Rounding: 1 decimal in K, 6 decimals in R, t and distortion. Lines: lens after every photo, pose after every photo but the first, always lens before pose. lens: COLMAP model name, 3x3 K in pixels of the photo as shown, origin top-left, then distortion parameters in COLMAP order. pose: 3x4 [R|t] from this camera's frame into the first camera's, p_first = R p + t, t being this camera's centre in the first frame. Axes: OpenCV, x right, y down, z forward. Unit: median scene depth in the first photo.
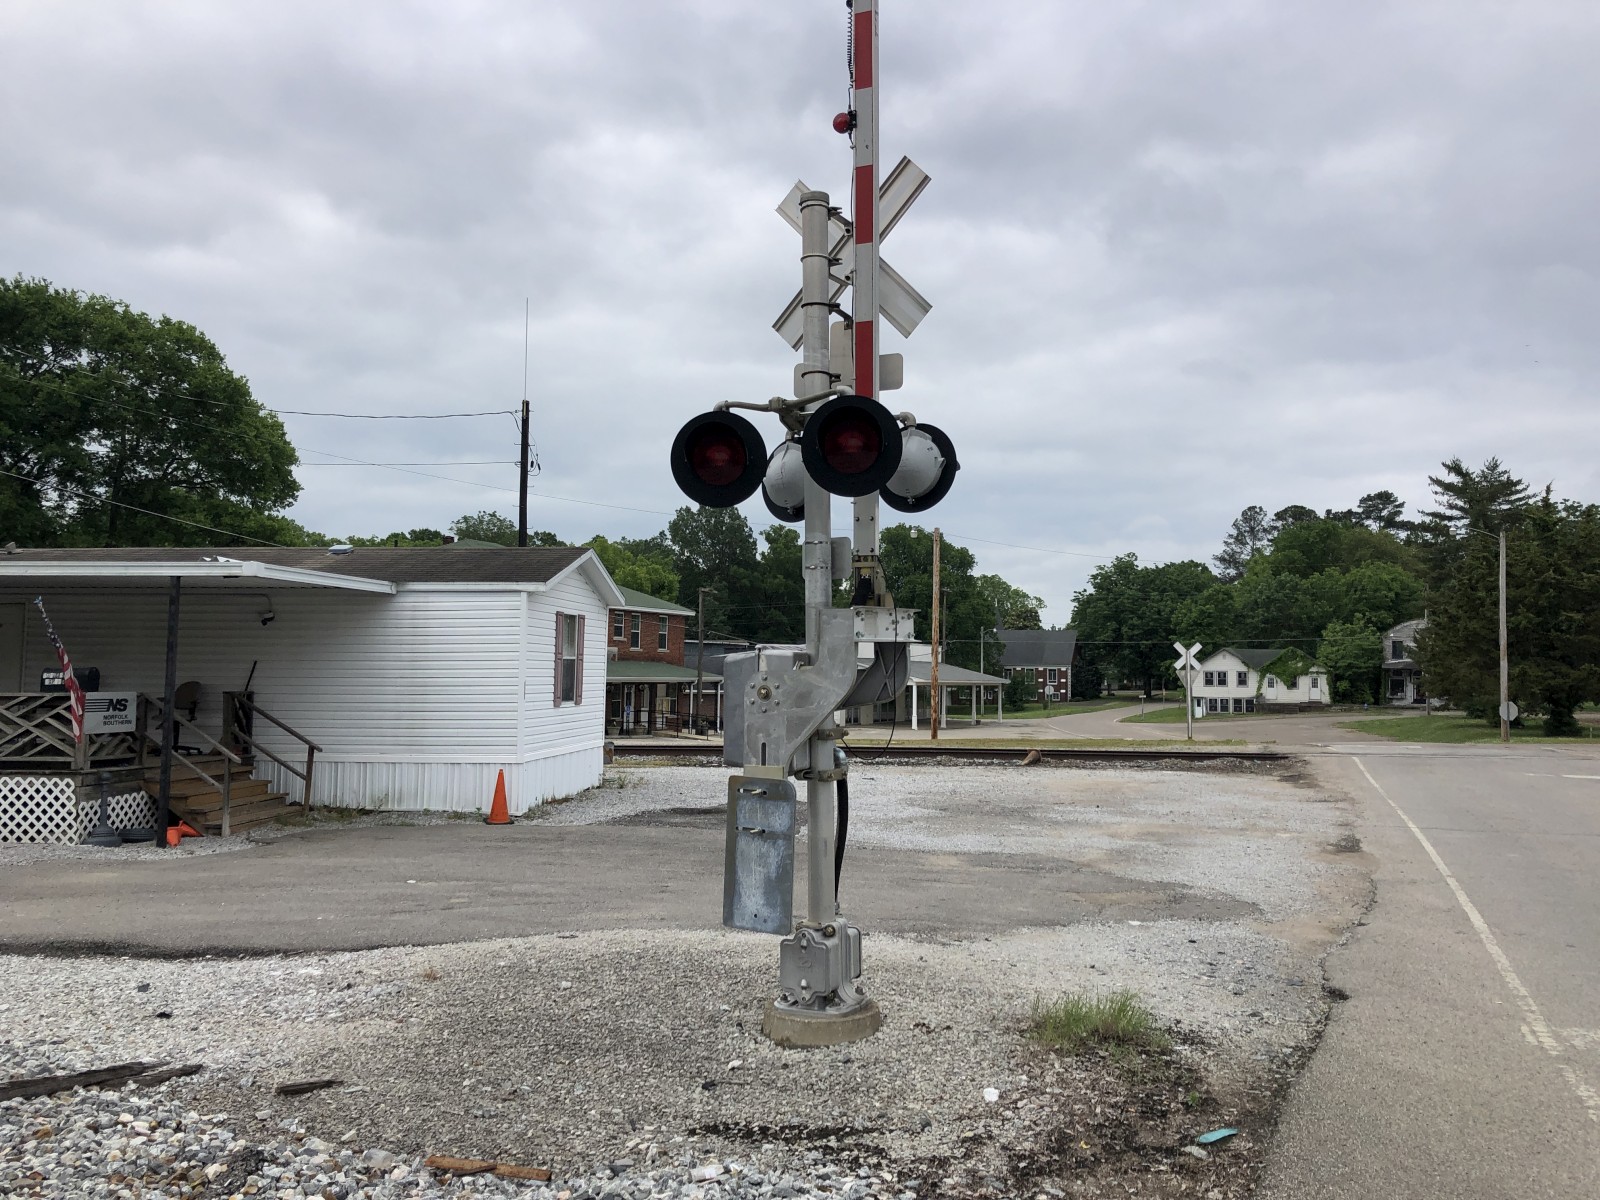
lens RADIAL K [[1312.5, 0, 811.0], [0, 1312.5, 596.3], [0, 0, 1]] dist [0.093377, -0.134427]
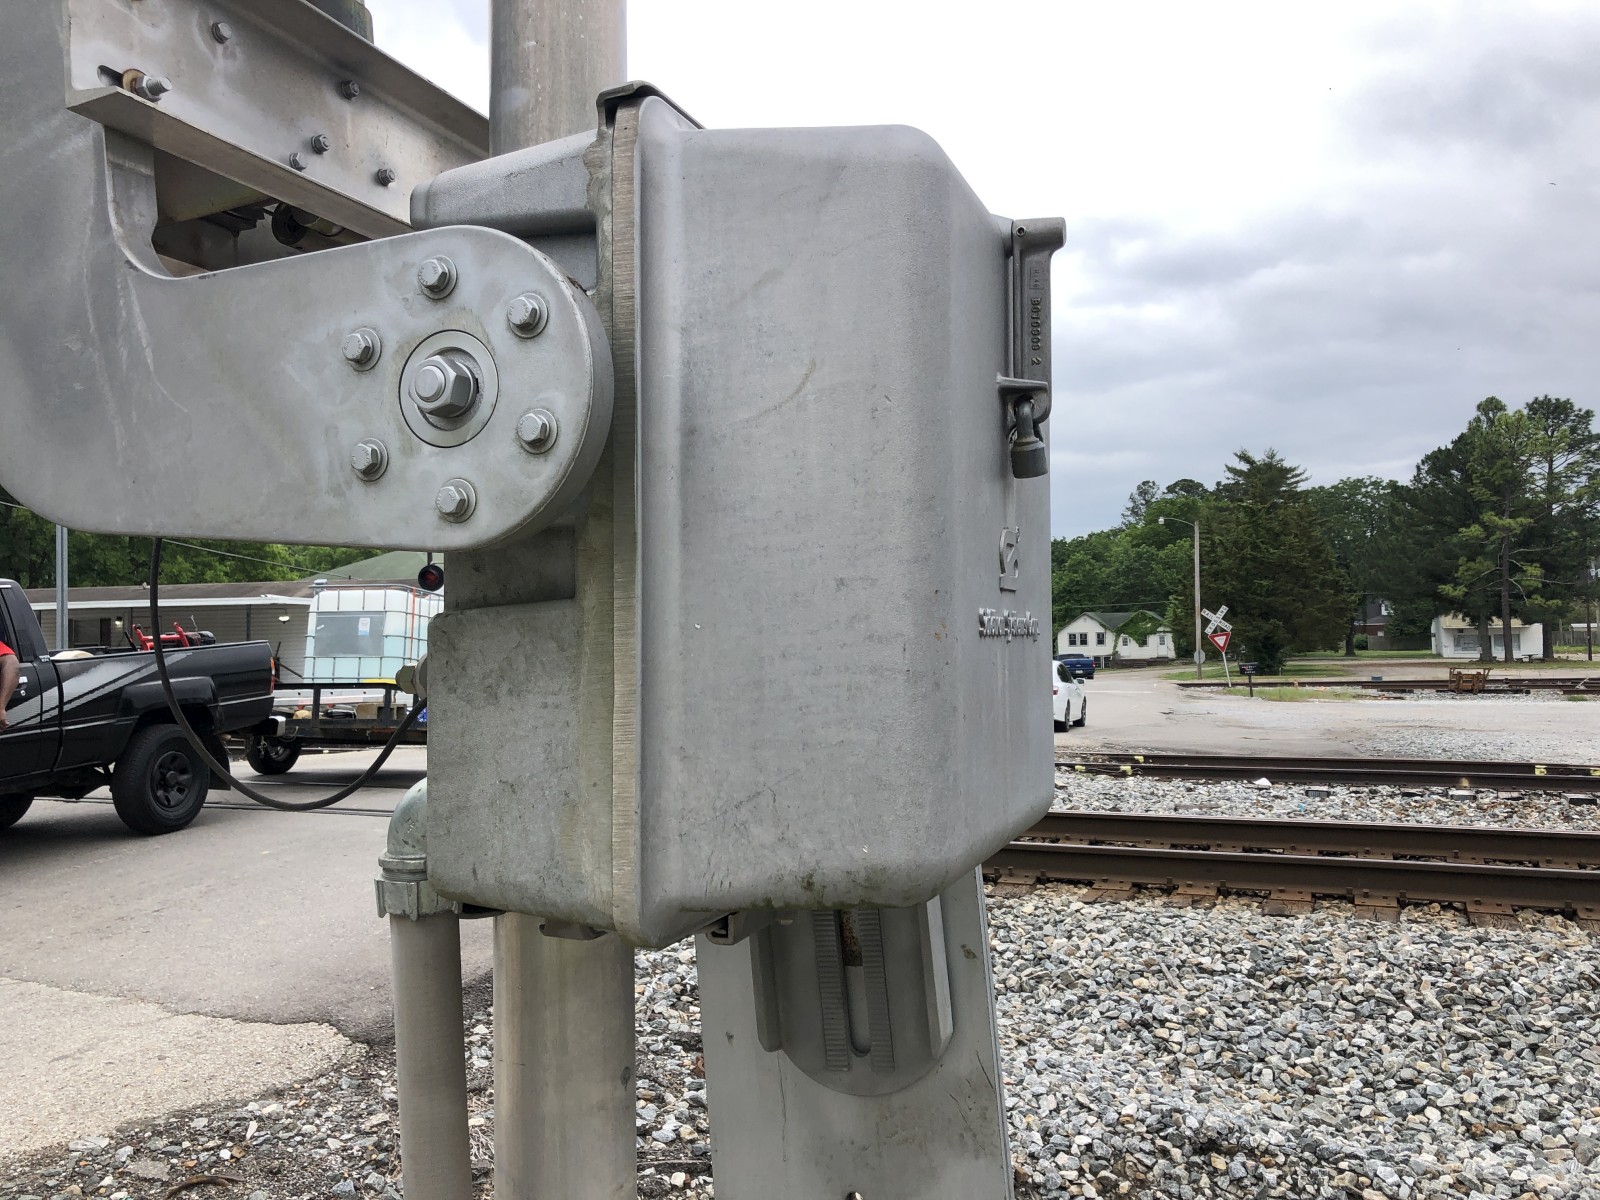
lens RADIAL K [[1320.7, 0, 775.3], [0, 1320.7, 566.3], [0, 0, 1]] dist [0.008130, 0.013420]
pose [[0.999587, -0.028402, -0.004448, 0.050355], [0.028390, 0.999593, -0.002773, -0.005545], [0.004525, 0.002645, 0.999986, -0.147498]]
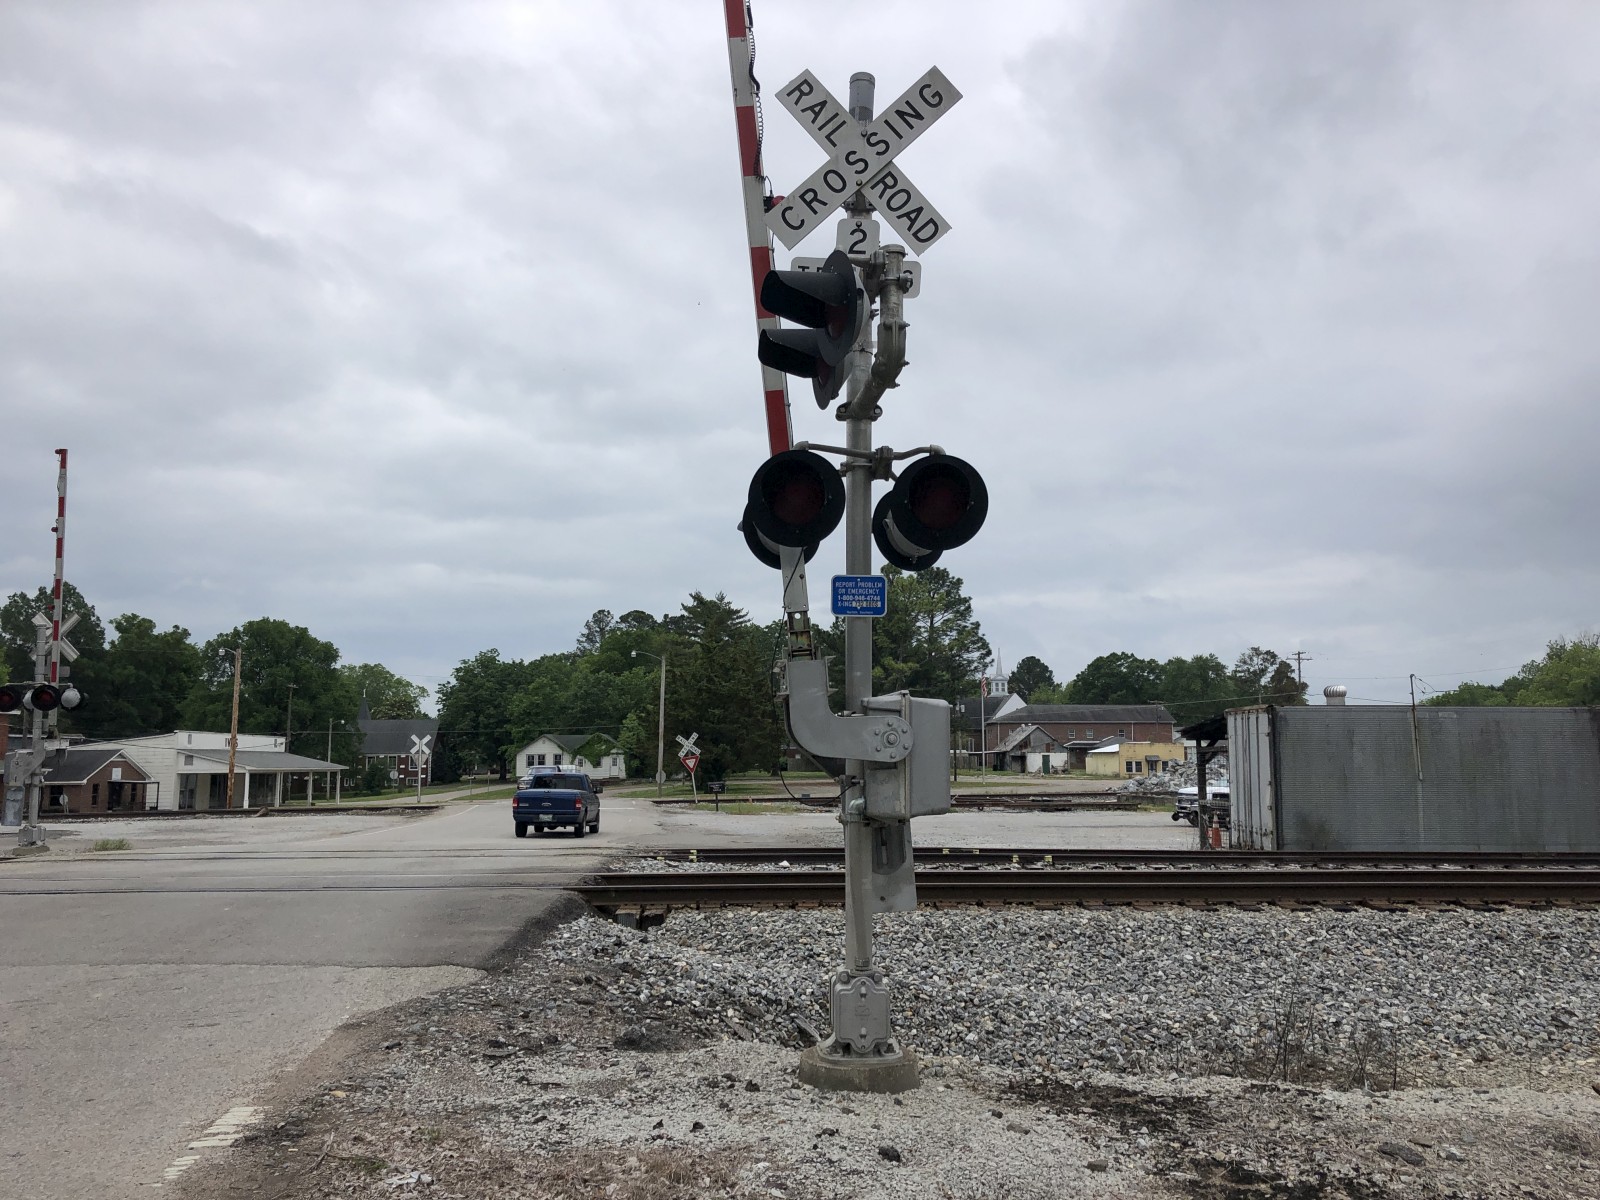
lens RADIAL K [[1312.5, 0, 811.0], [0, 1312.5, 596.3], [0, 0, 1]] dist [0.093377, -0.134427]
pose [[0.905329, 0.034244, 0.423328, 0.021503], [-0.007066, 0.997821, -0.065604, -0.009069], [-0.424652, 0.056402, 0.903598, -0.188732]]
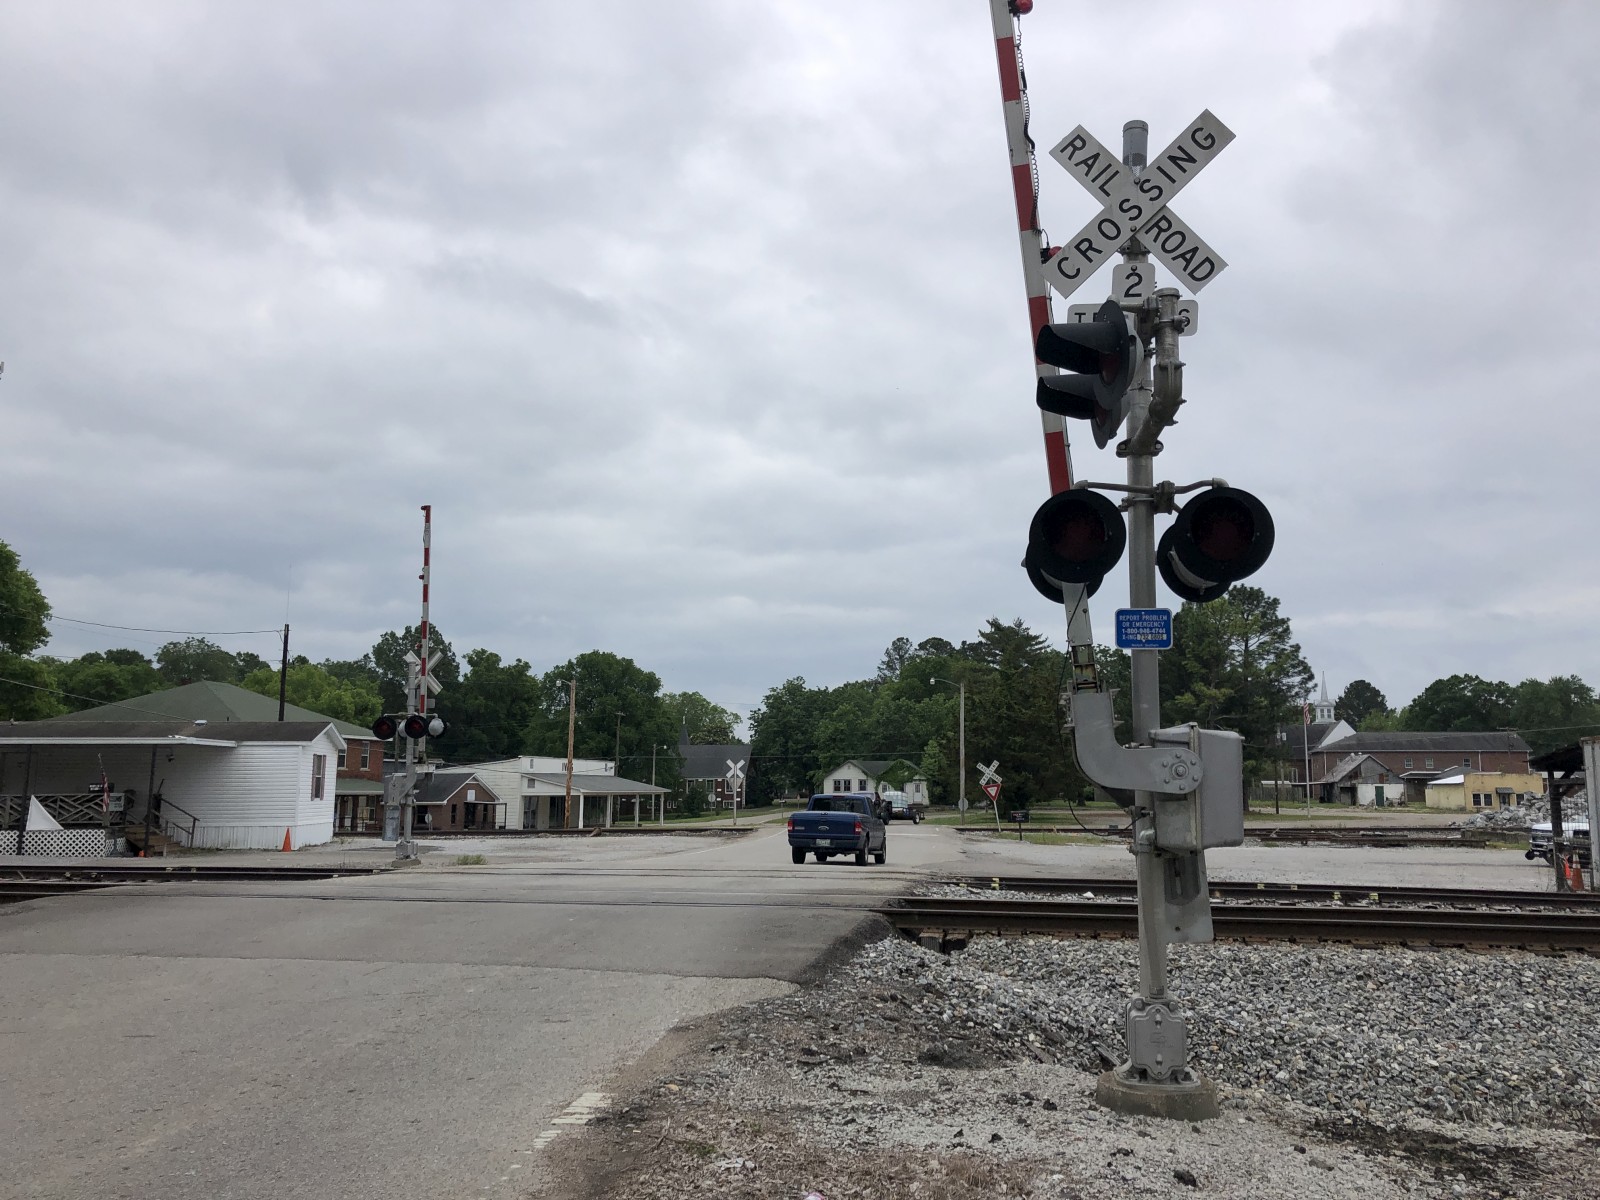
lens RADIAL K [[1312.5, 0, 811.0], [0, 1312.5, 596.3], [0, 0, 1]] dist [0.093377, -0.134427]
pose [[0.977789, 0.018904, 0.208739, 0.020880], [-0.001163, 0.996398, -0.084790, -0.009324], [-0.209590, 0.082664, 0.974289, -0.192325]]
